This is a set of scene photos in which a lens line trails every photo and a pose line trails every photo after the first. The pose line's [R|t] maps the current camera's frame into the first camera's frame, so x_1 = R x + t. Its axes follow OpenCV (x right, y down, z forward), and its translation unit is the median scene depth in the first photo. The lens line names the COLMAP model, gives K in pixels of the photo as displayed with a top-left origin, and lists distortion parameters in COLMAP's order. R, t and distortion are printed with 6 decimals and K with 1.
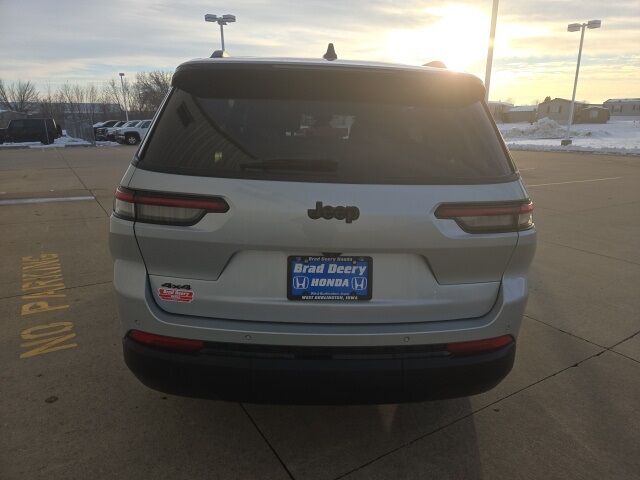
lens RADIAL K [[428.5, 0, 325.2], [0, 428.5, 234.9], [0, 0, 1]] dist [0.041681, -0.005056]
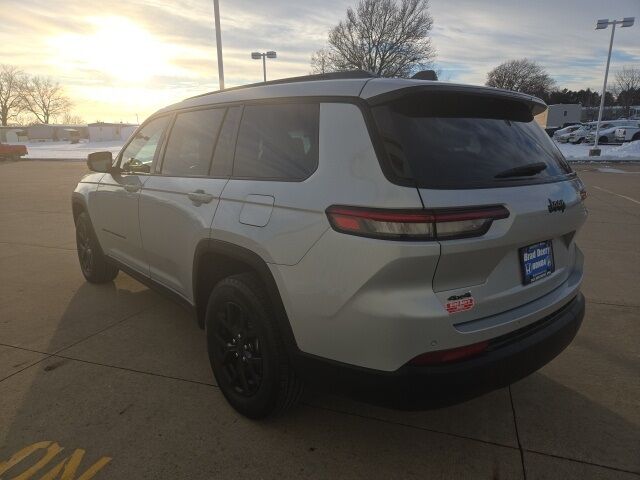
lens RADIAL K [[428.5, 0, 326.1], [0, 428.5, 243.0], [0, 0, 1]] dist [0.041681, -0.005056]
pose [[0.785983, -0.165458, 0.595697, -1.204354], [0.175347, 0.983617, 0.041846, -0.109260], [-0.592862, 0.071564, 0.802118, 0.352758]]
